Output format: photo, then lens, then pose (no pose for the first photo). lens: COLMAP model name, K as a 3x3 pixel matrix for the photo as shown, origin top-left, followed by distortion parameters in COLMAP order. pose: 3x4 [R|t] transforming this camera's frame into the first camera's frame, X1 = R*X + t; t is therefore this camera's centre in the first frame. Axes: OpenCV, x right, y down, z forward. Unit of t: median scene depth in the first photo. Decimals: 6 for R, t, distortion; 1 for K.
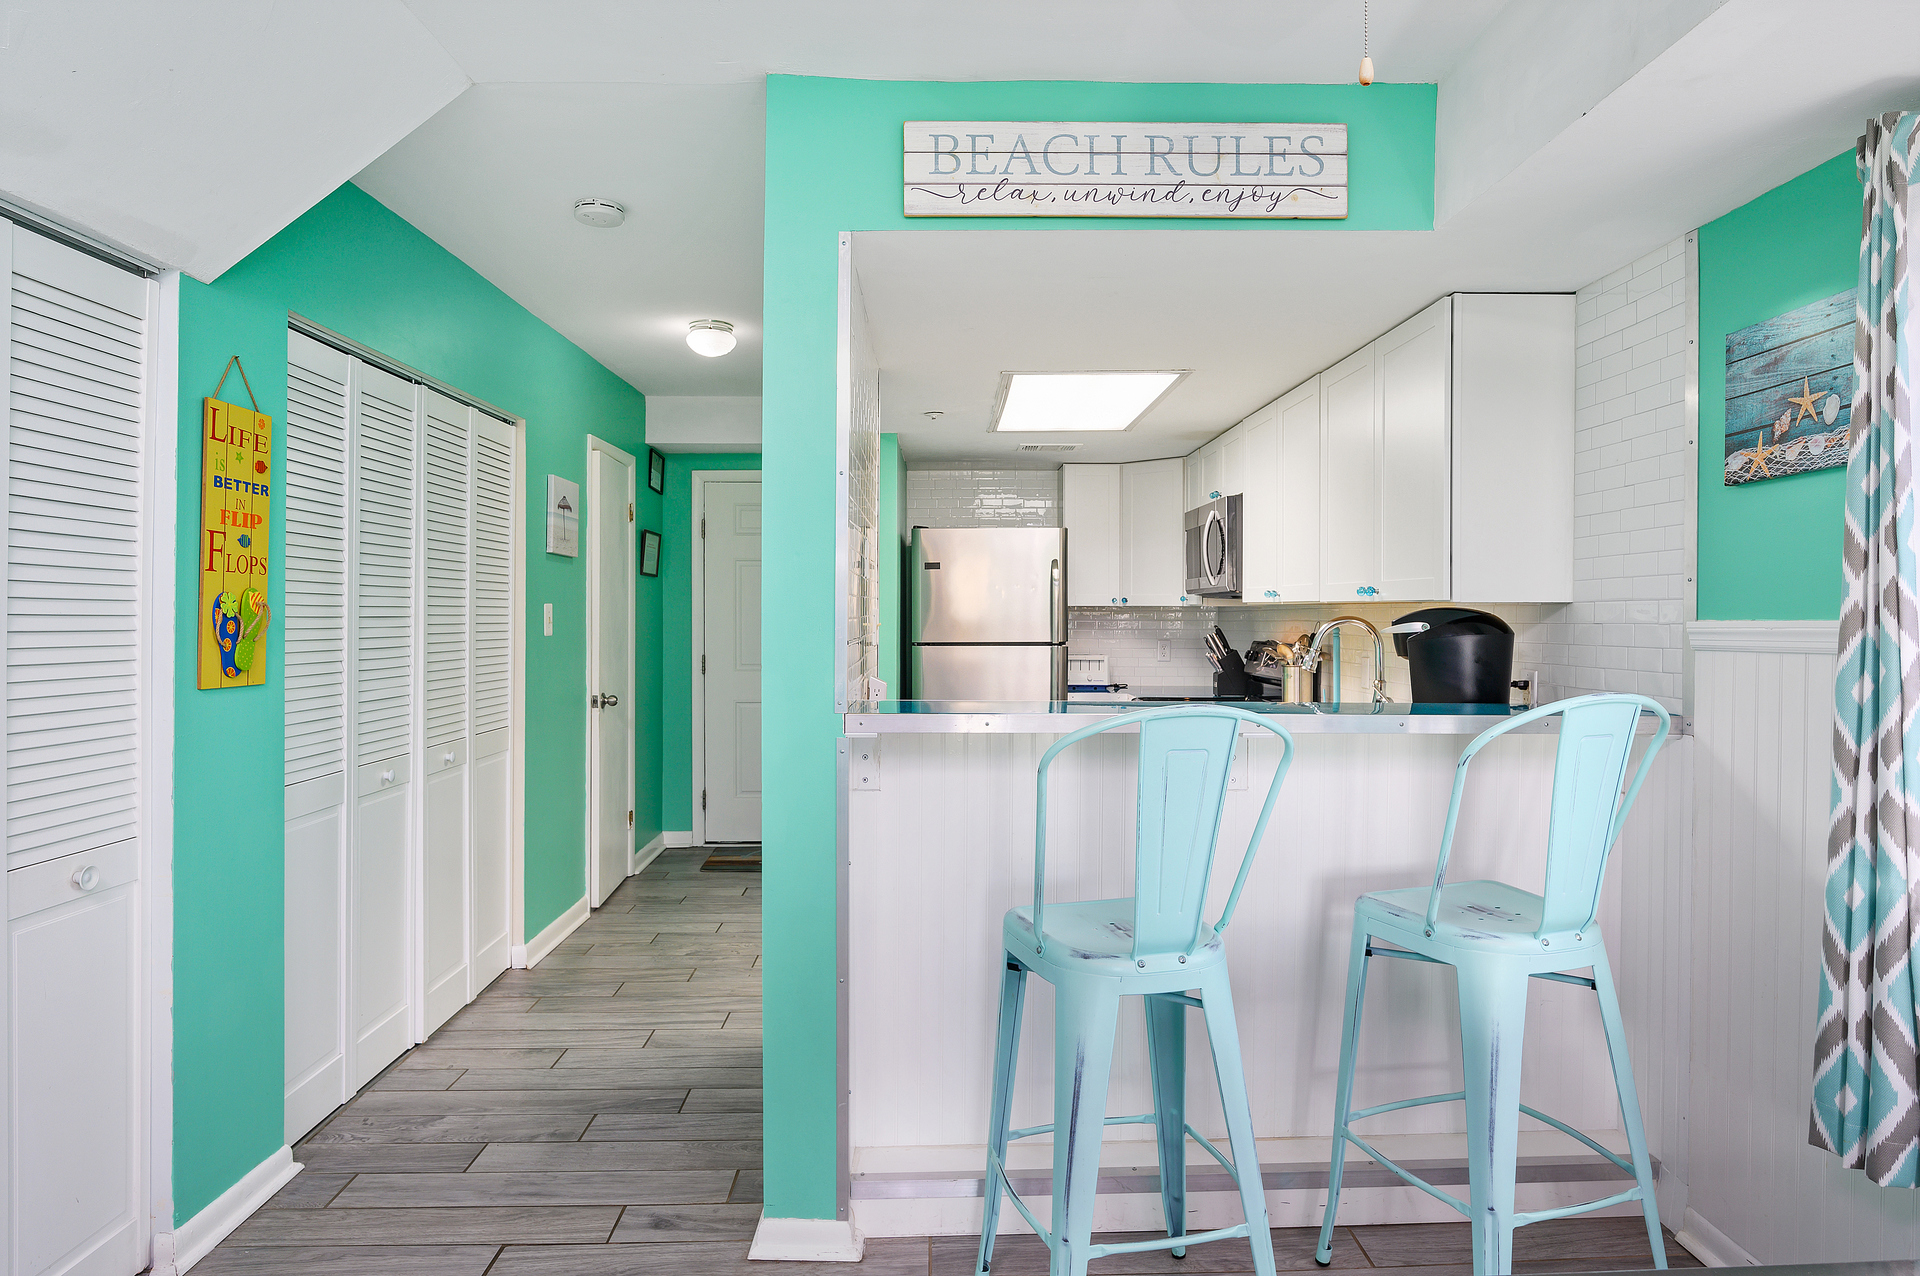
lens RADIAL K [[1116.4, 0, 965.4], [0, 1116.4, 626.8], [0, 0, 1]] dist [-0.012710, 0.001426]
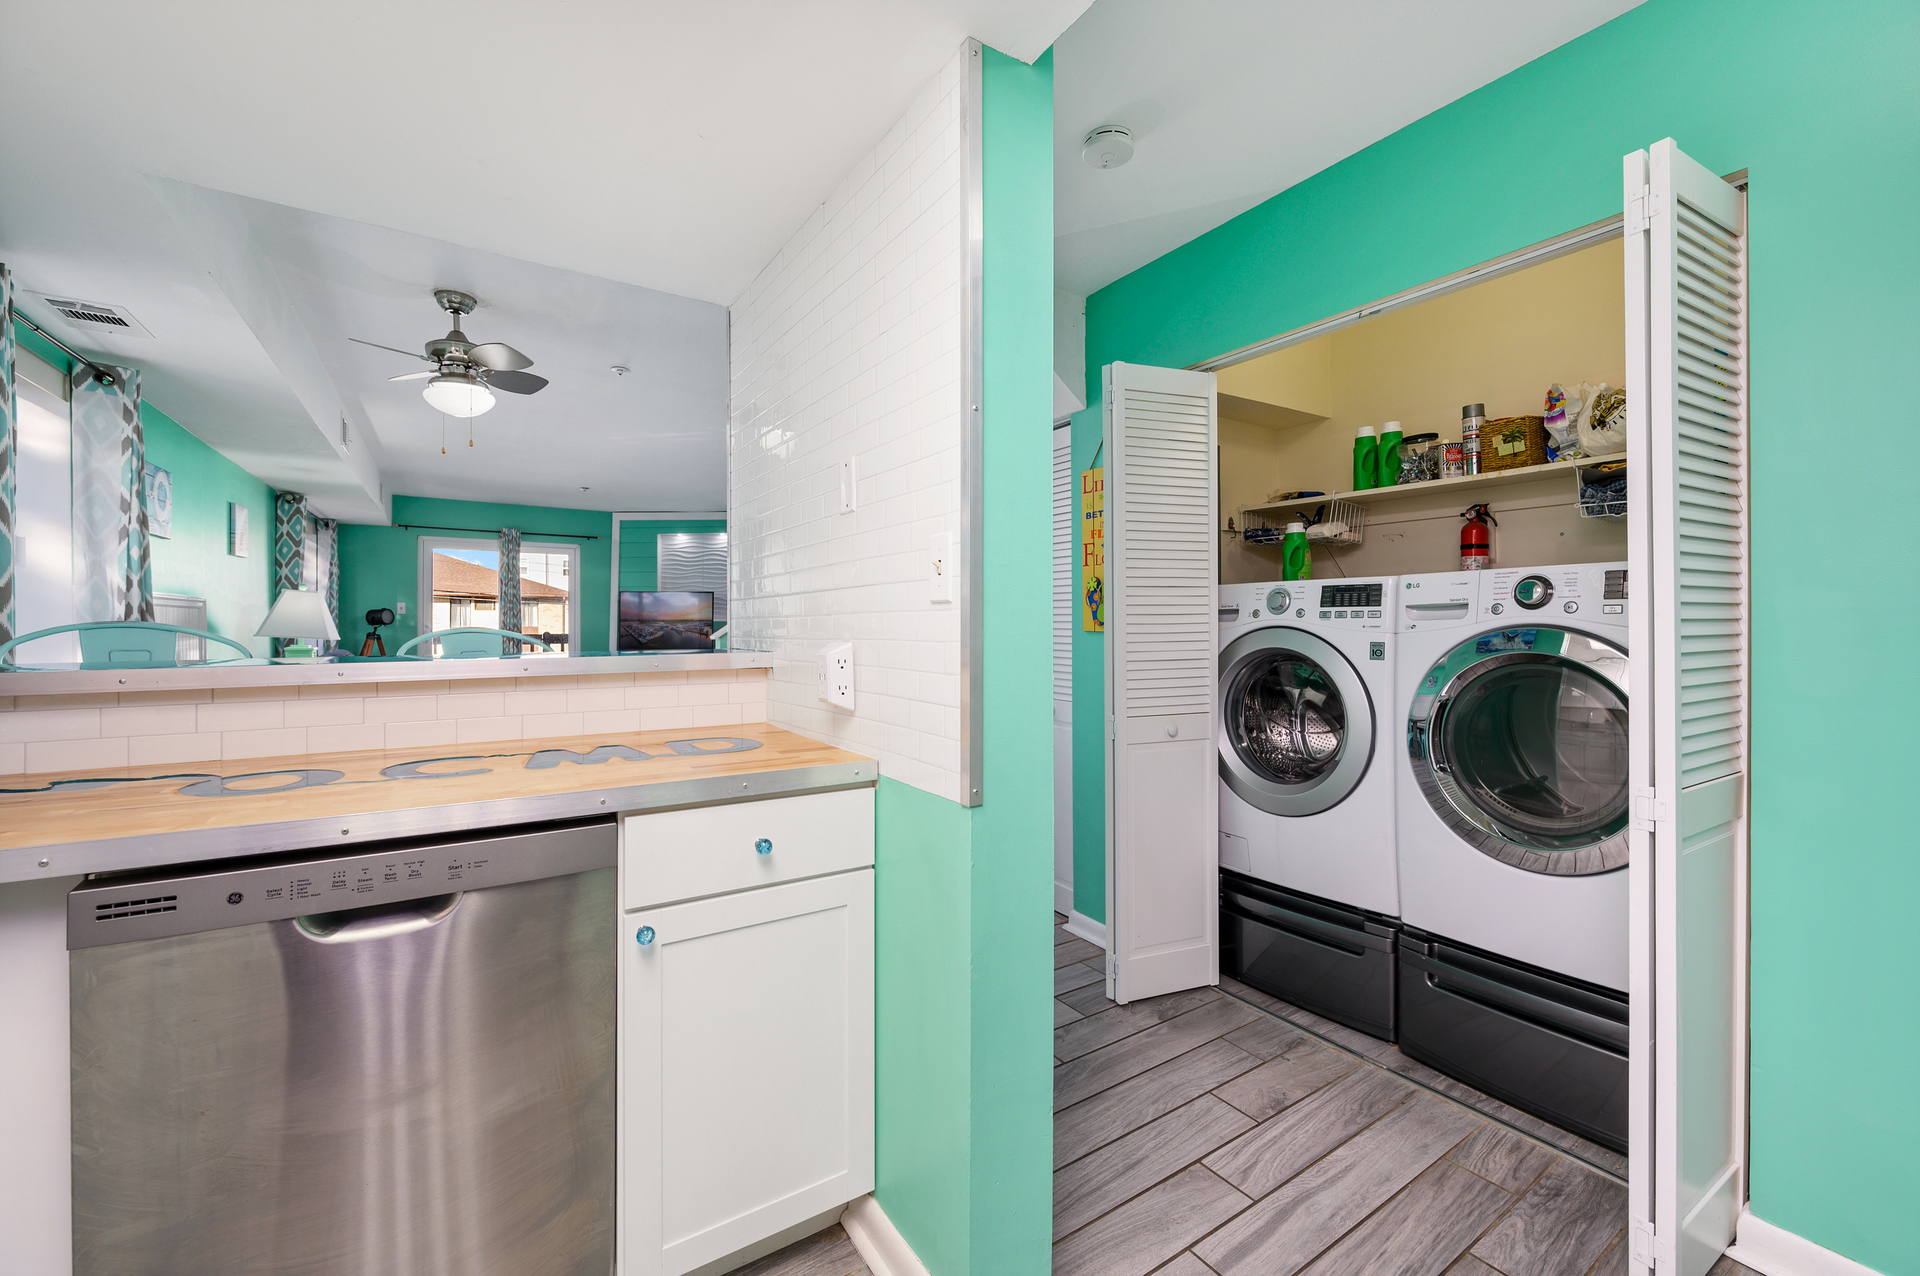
lens RADIAL K [[774.1, 0, 963.1], [0, 774.1, 623.3], [0, 0, 1]] dist [-0.007347, 0.000831]
pose [[-0.847750, -0.002662, -0.530389, 0.125618], [-0.007653, 0.999945, 0.007214, 0.028090], [0.530341, 0.010175, -0.847723, 1.556629]]
